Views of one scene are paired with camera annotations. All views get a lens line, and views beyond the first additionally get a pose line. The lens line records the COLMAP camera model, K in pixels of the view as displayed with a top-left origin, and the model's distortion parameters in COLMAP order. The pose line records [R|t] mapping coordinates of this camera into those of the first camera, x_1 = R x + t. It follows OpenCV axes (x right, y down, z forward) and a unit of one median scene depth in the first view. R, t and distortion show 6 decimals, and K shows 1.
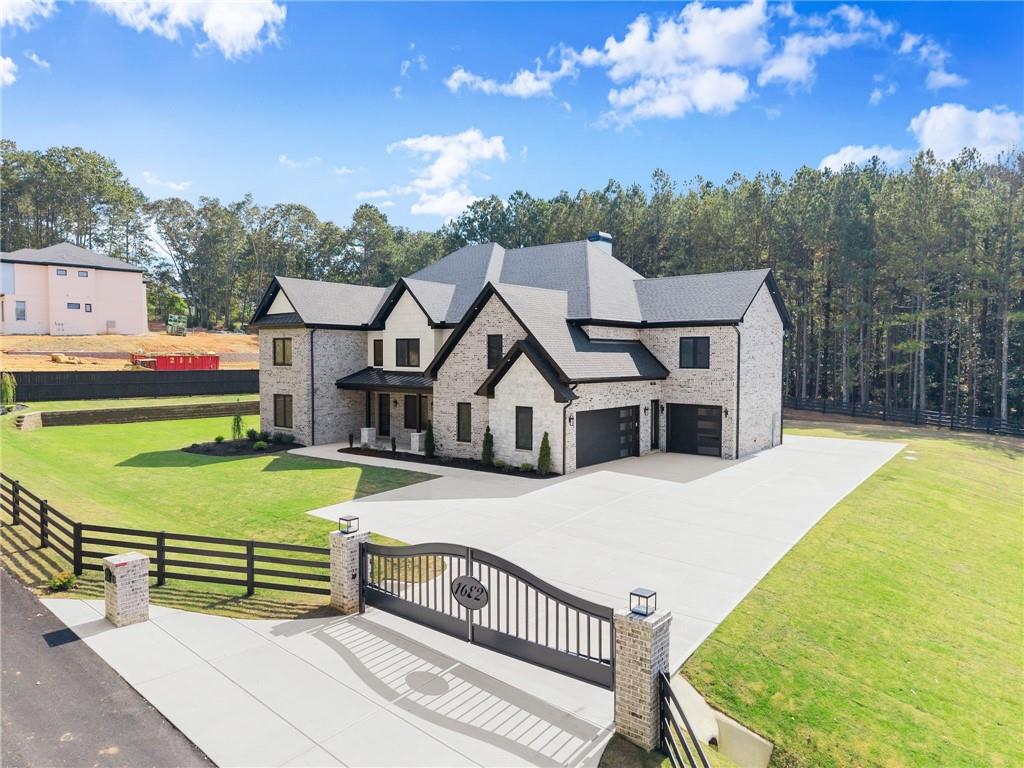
lens RADIAL K [[682.8, 0, 508.0], [0, 682.8, 384.8], [0, 0, 1]] dist [0.043447, -0.047315]
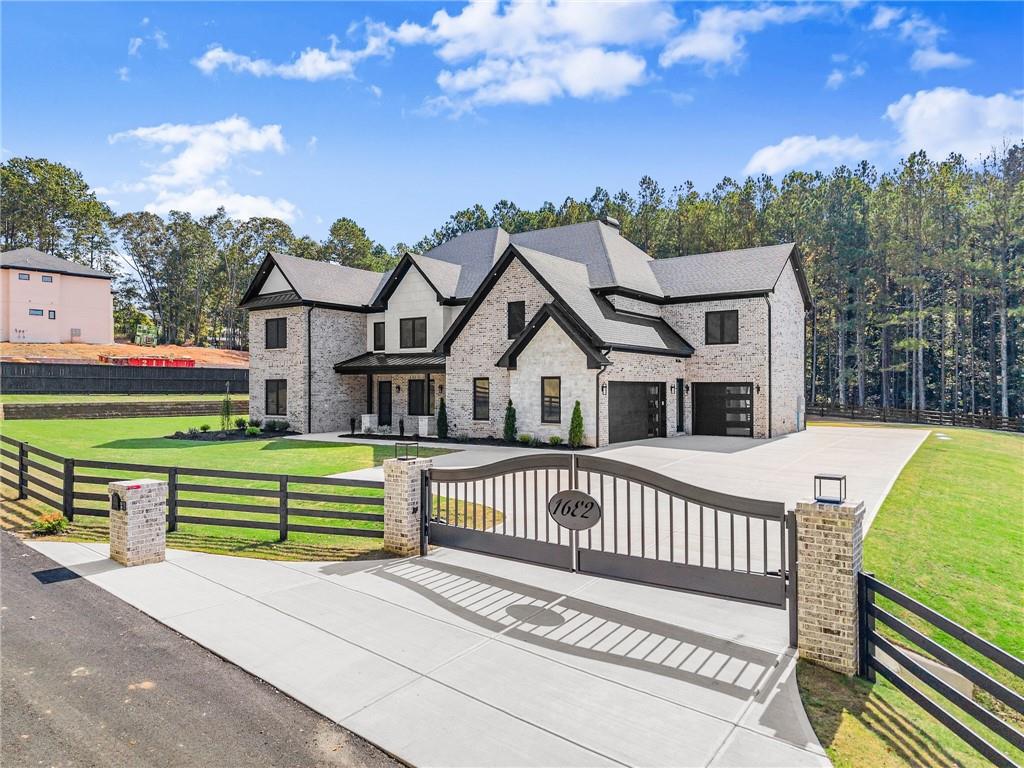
lens RADIAL K [[682.8, 0, 508.0], [0, 682.8, 384.8], [0, 0, 1]] dist [0.043447, -0.047315]
pose [[0.998863, -0.002806, 0.047600, -0.066036], [0.005045, 0.998883, -0.046978, 0.072959], [-0.047415, 0.047165, 0.997761, 0.070173]]
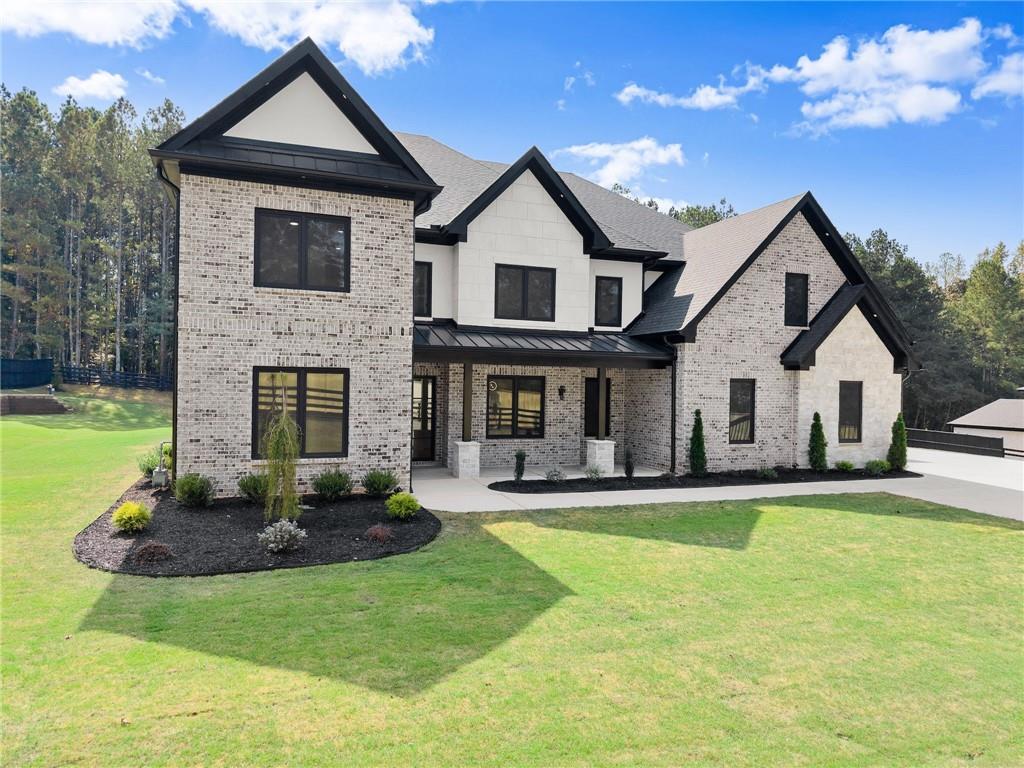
lens RADIAL K [[682.8, 0, 508.0], [0, 682.8, 384.8], [0, 0, 1]] dist [0.043447, -0.047315]
pose [[0.510588, 0.005121, 0.859811, -0.647259], [0.019852, 0.999645, -0.017743, 0.035082], [-0.859597, 0.026129, 0.510305, 0.795289]]
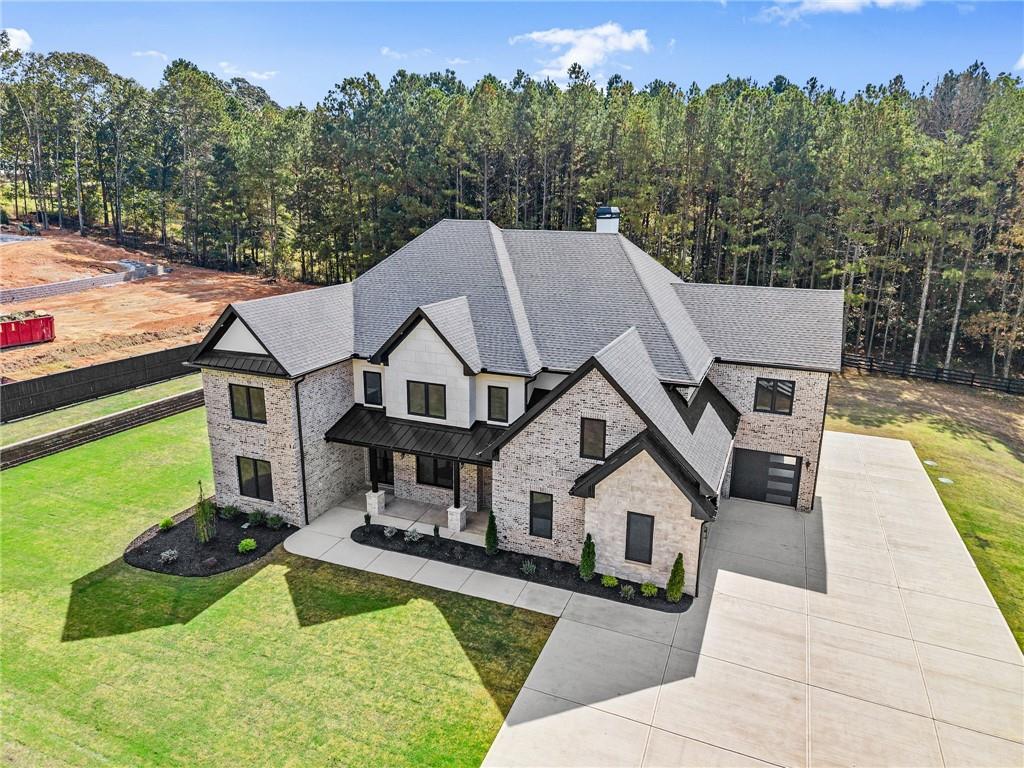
lens RADIAL K [[682.8, 0, 508.0], [0, 682.8, 384.8], [0, 0, 1]] dist [0.043447, -0.047315]
pose [[0.960852, -0.069039, 0.268322, -0.282945], [0.007316, 0.974441, 0.224524, -0.253779], [-0.276965, -0.213771, 0.936799, 0.265195]]
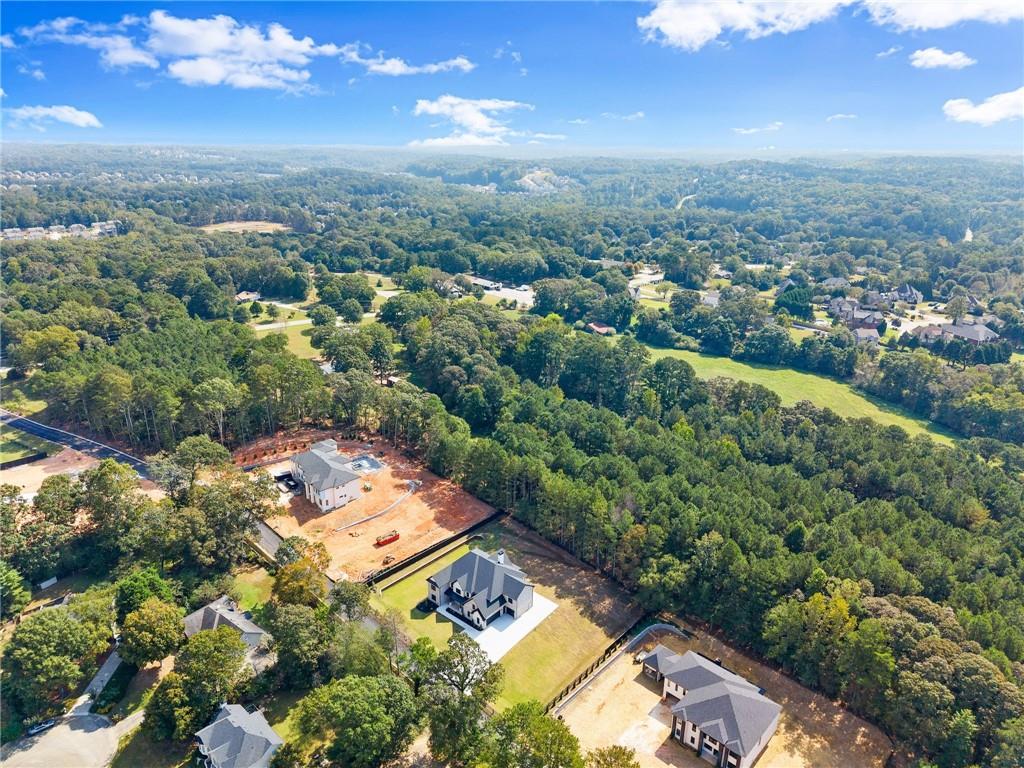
lens RADIAL K [[682.8, 0, 508.0], [0, 682.8, 384.8], [0, 0, 1]] dist [0.043447, -0.047315]
pose [[0.998908, 0.017853, -0.043185, 0.446906], [-0.003640, 0.951065, 0.308969, -3.314716], [0.046587, -0.308474, 0.950091, -3.613728]]
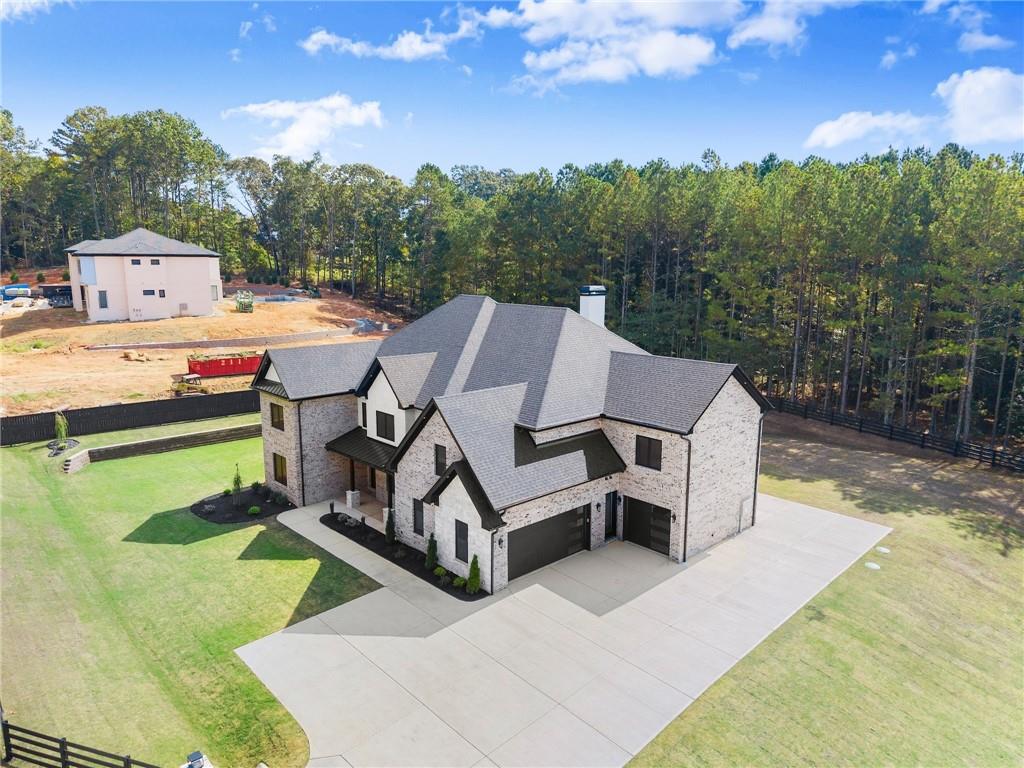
lens RADIAL K [[682.8, 0, 508.0], [0, 682.8, 384.8], [0, 0, 1]] dist [0.043447, -0.047315]
pose [[0.989102, 0.025970, -0.144925, 0.204786], [-0.006296, 0.990881, 0.134596, -0.270482], [0.147099, -0.132217, 0.980245, 0.001916]]
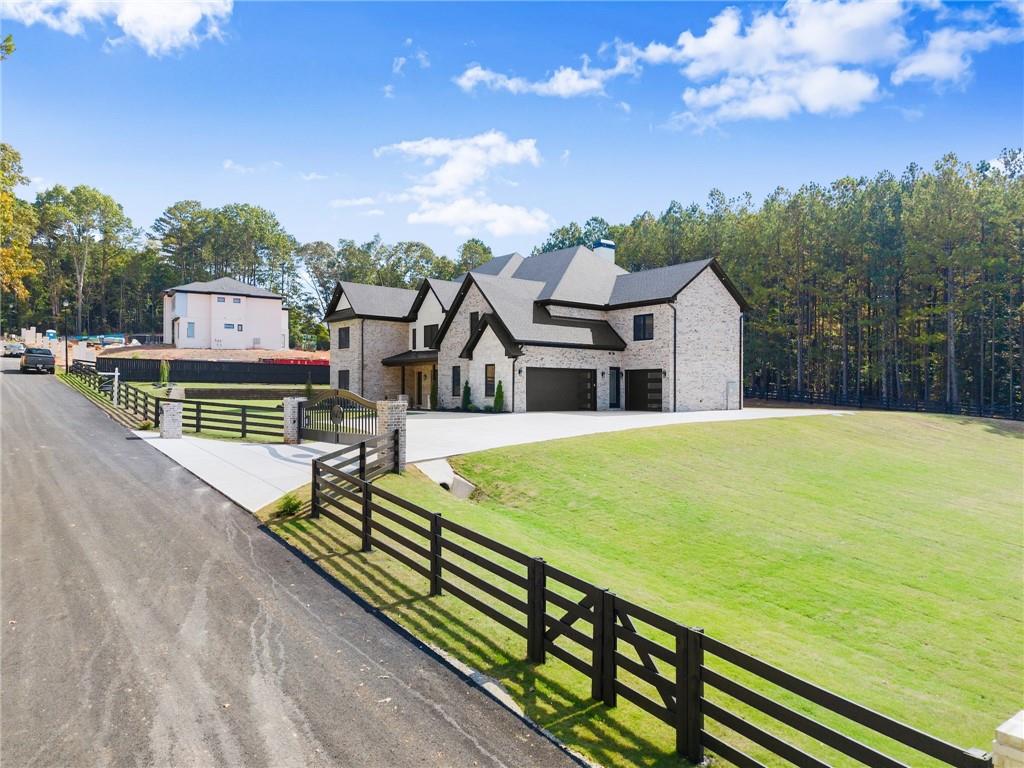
lens RADIAL K [[682.8, 0, 508.0], [0, 682.8, 384.8], [0, 0, 1]] dist [0.043447, -0.047315]
pose [[0.977773, -0.002143, -0.209655, 0.282951], [-0.009200, 0.998546, -0.053113, 0.120058], [0.209464, 0.053861, 0.976332, -0.238037]]
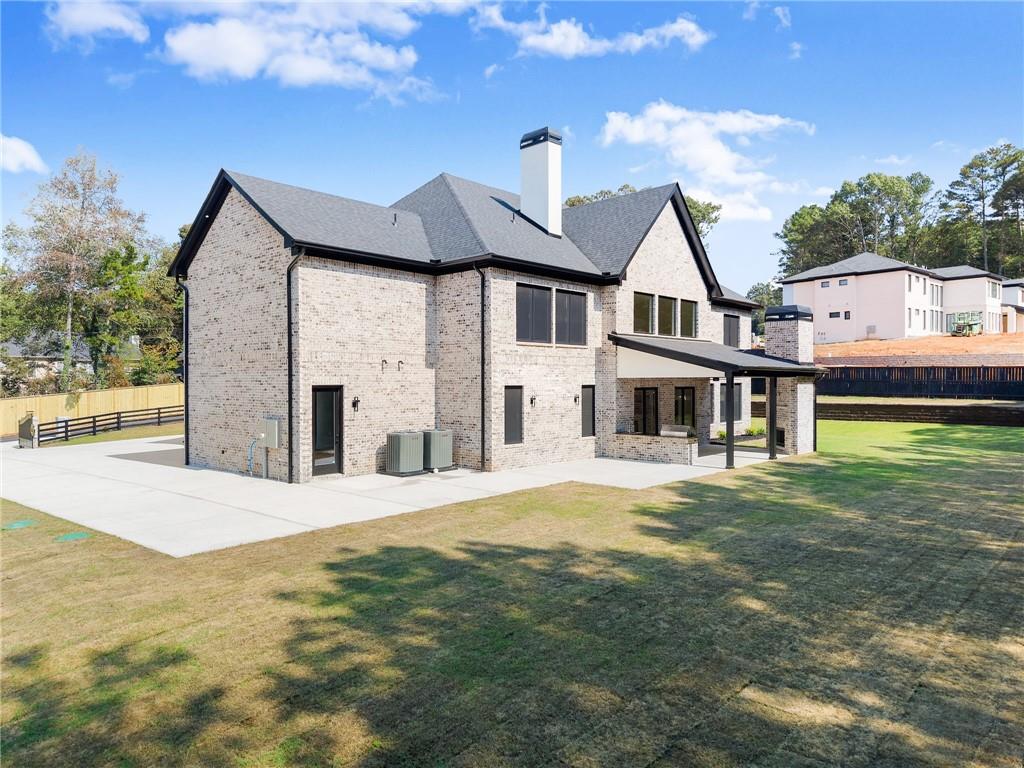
lens RADIAL K [[682.8, 0, 508.0], [0, 682.8, 384.8], [0, 0, 1]] dist [0.043447, -0.047315]
pose [[-0.066207, 0.003759, -0.997799, 0.973217], [-0.038477, 0.999240, 0.006318, 0.006487], [0.997064, 0.038810, -0.066012, 1.303641]]
